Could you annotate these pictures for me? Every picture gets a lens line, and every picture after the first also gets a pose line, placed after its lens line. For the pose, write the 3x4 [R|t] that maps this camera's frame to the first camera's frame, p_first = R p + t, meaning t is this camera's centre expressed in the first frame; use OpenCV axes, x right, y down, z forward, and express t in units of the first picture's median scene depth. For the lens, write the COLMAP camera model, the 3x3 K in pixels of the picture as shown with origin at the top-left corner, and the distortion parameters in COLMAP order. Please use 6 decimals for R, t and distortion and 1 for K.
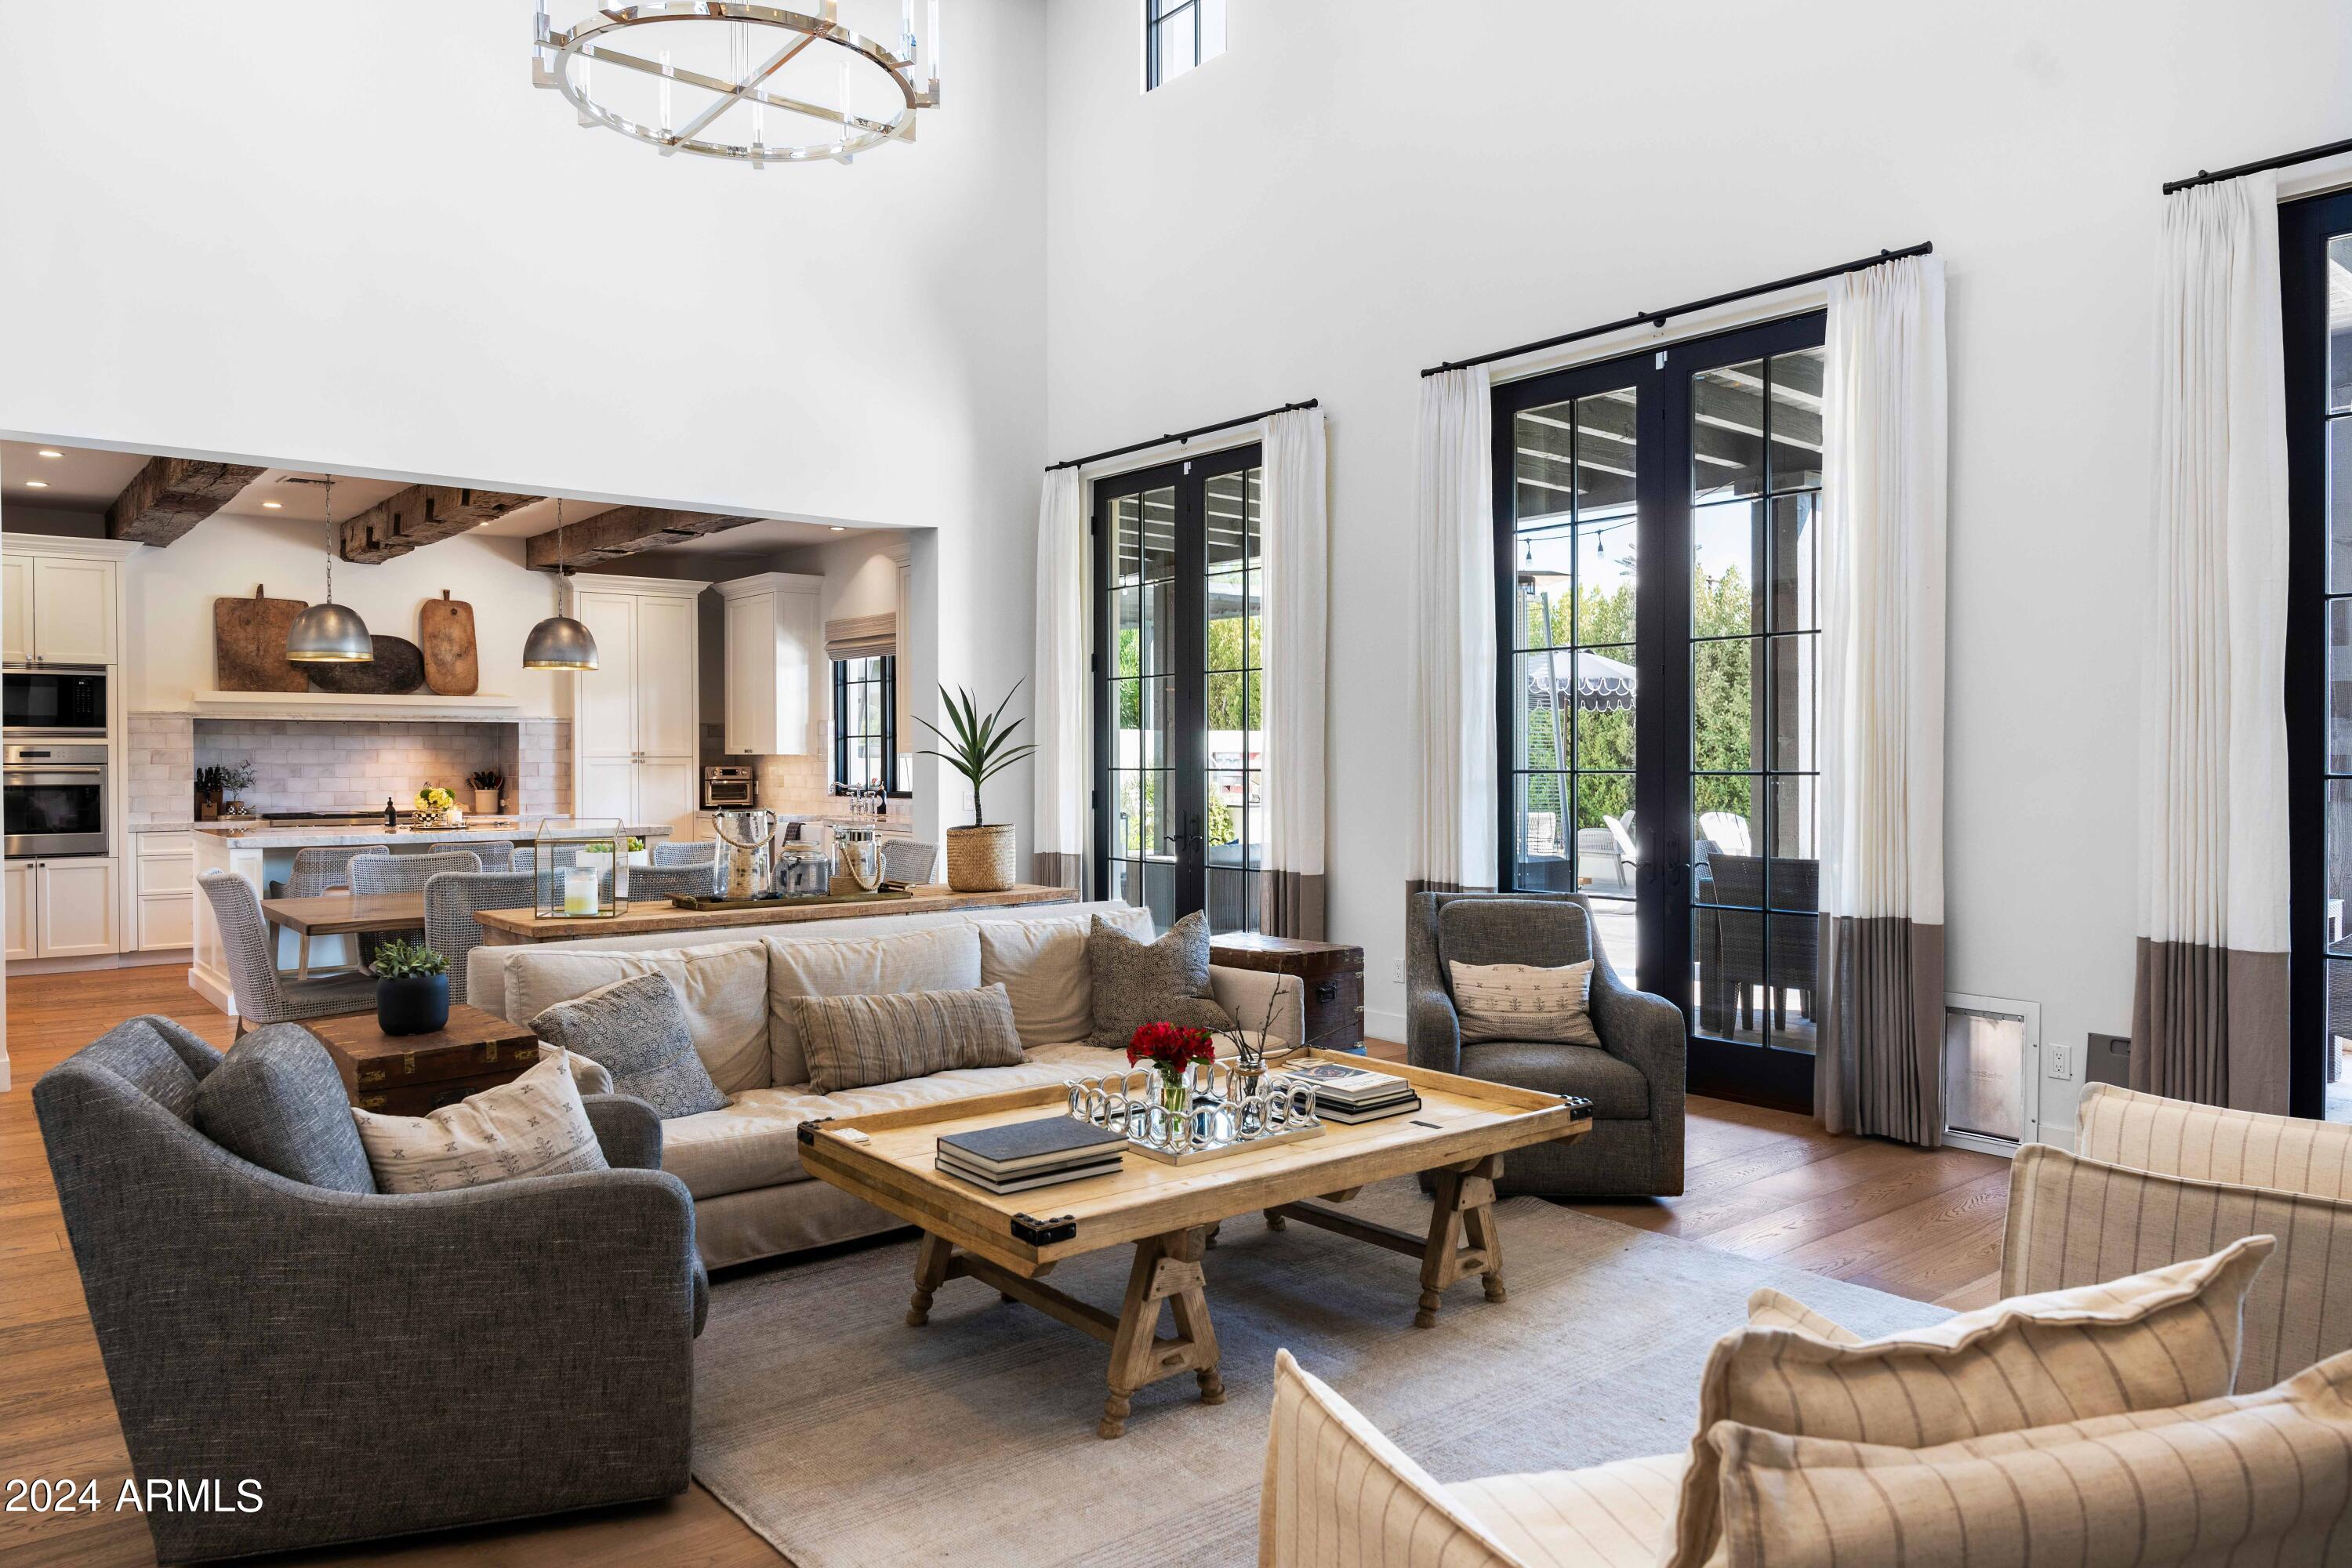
lens RADIAL K [[1579.6, 0, 1176.1], [0, 1579.6, 771.8], [0, 0, 1]] dist [0.005149, -0.005421]
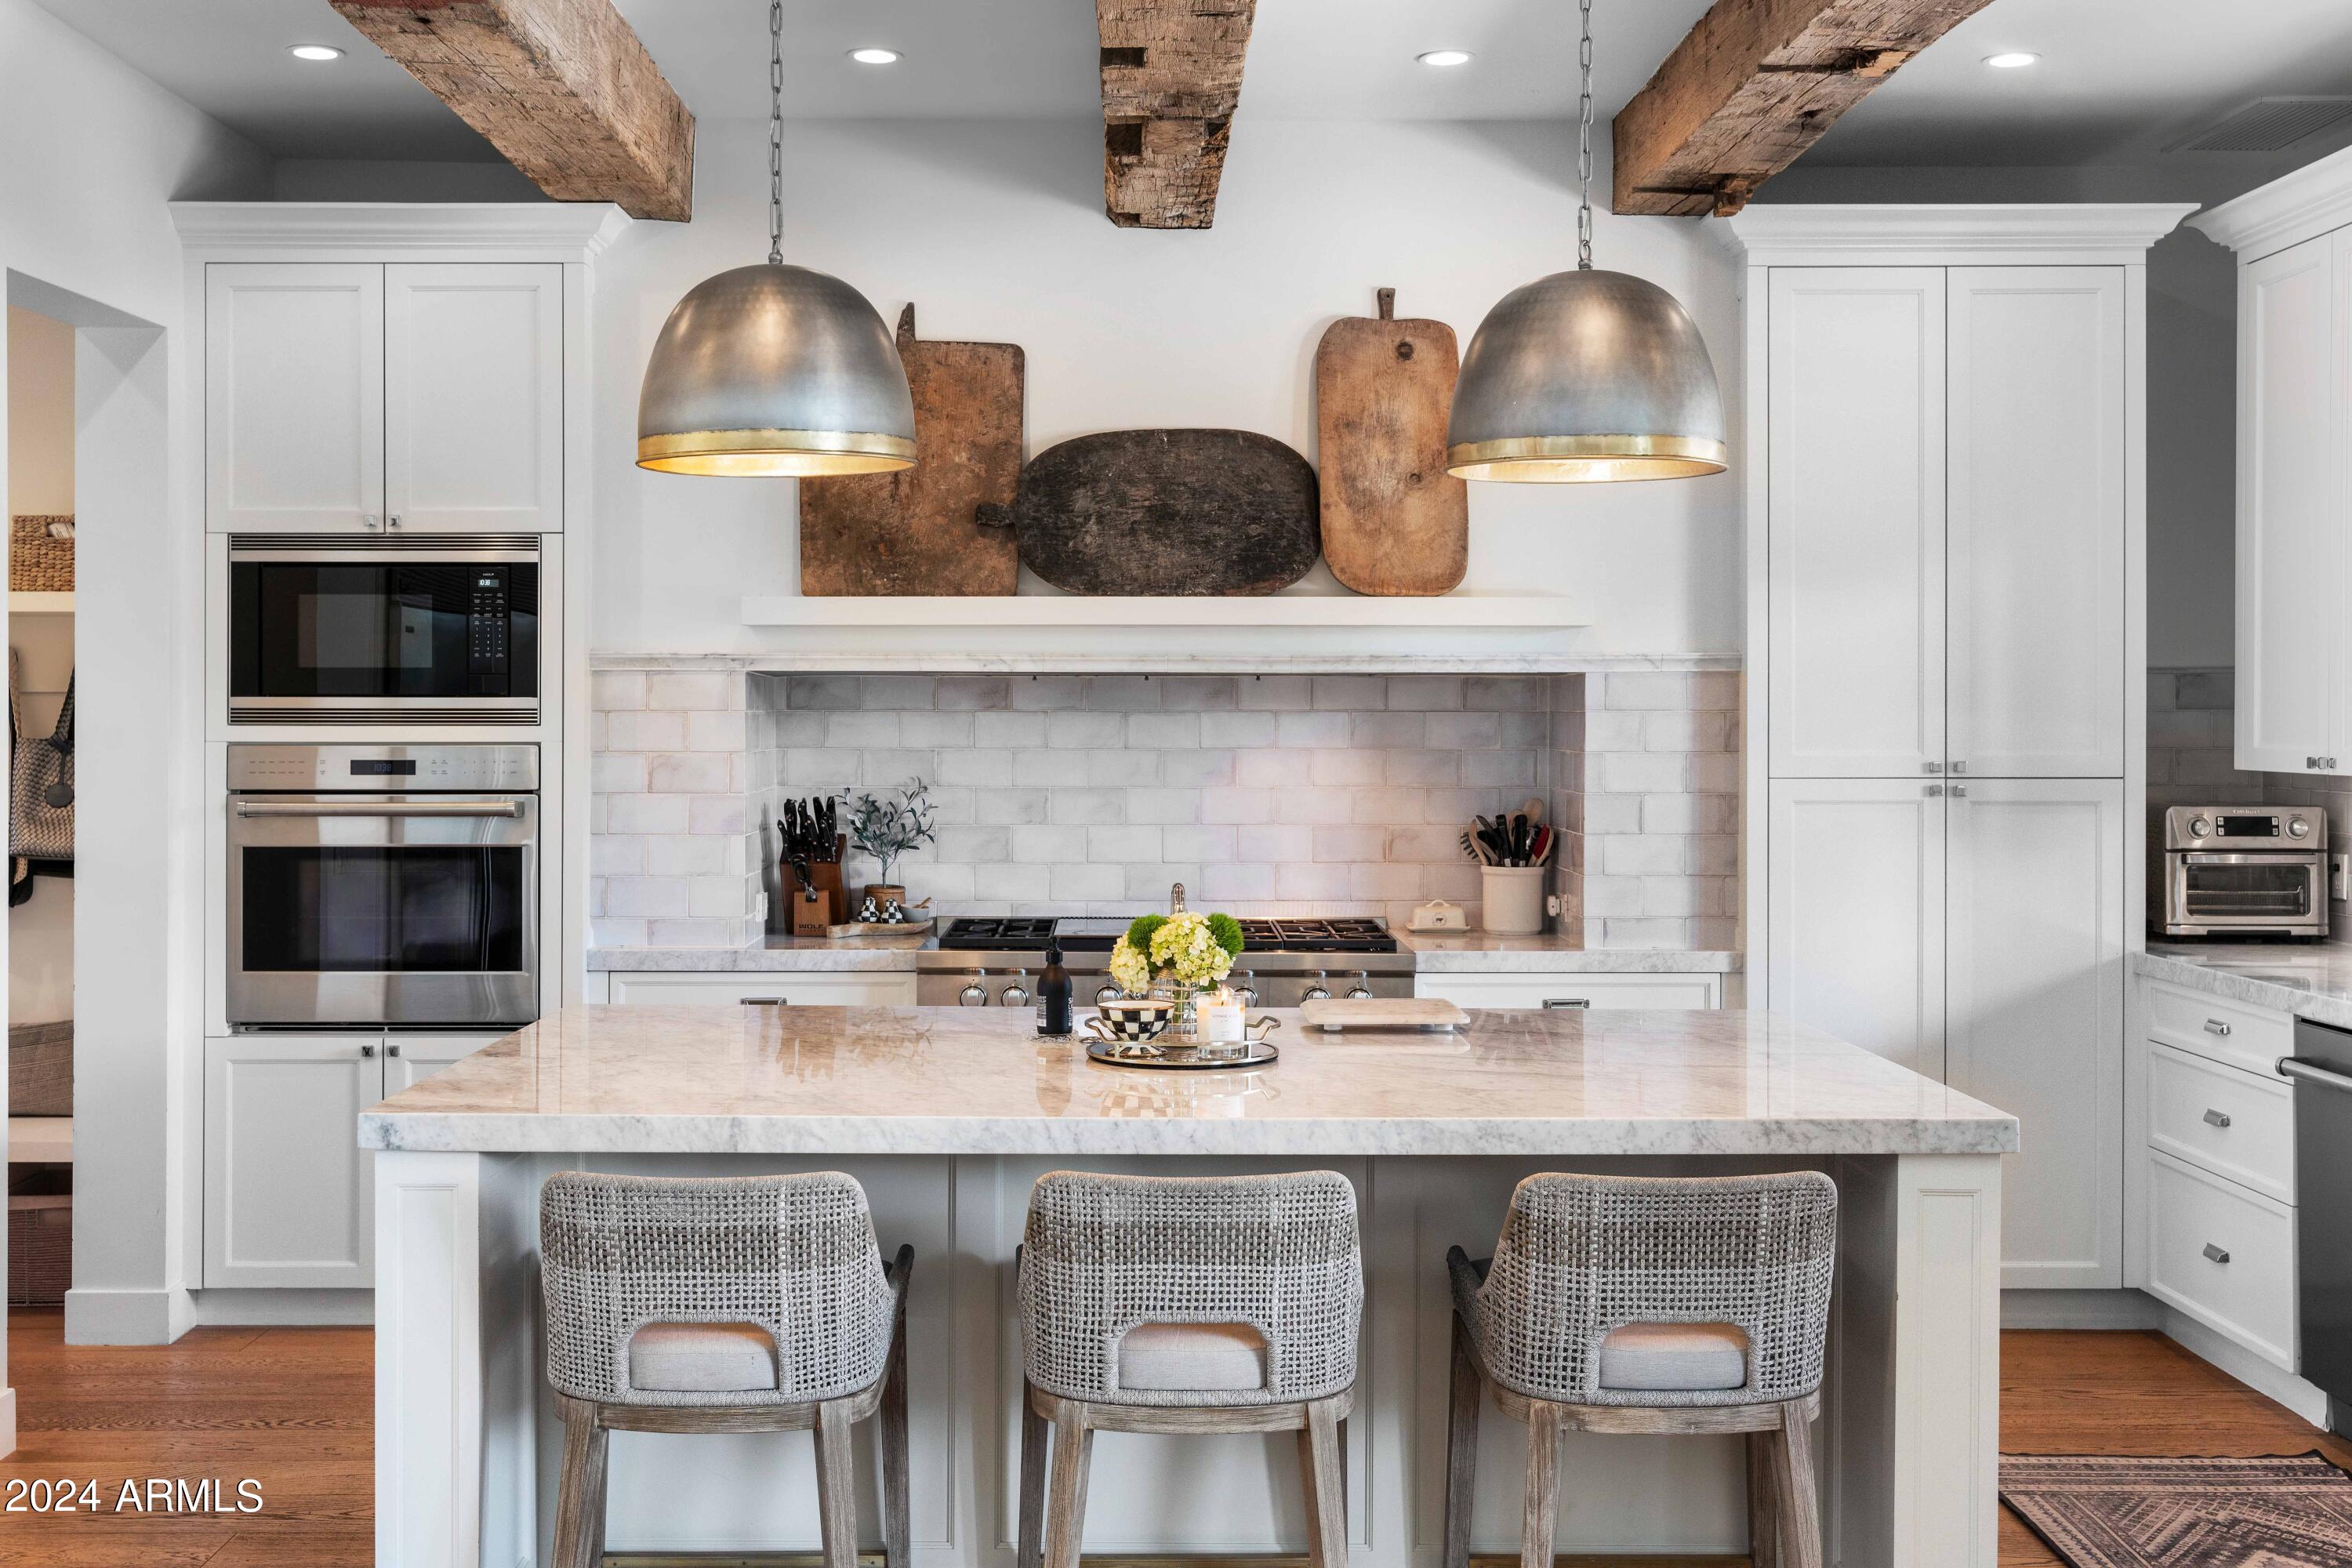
lens RADIAL K [[2474.3, 0, 1107.4], [0, 2474.3, 729.8], [0, 0, 1]] dist [-0.000200, 0.000000]
pose [[0.766755, 0.007651, -0.641894, -0.163444], [-0.008973, 0.999959, 0.001200, -0.019475], [0.641877, 0.004840, 0.766792, 0.554299]]
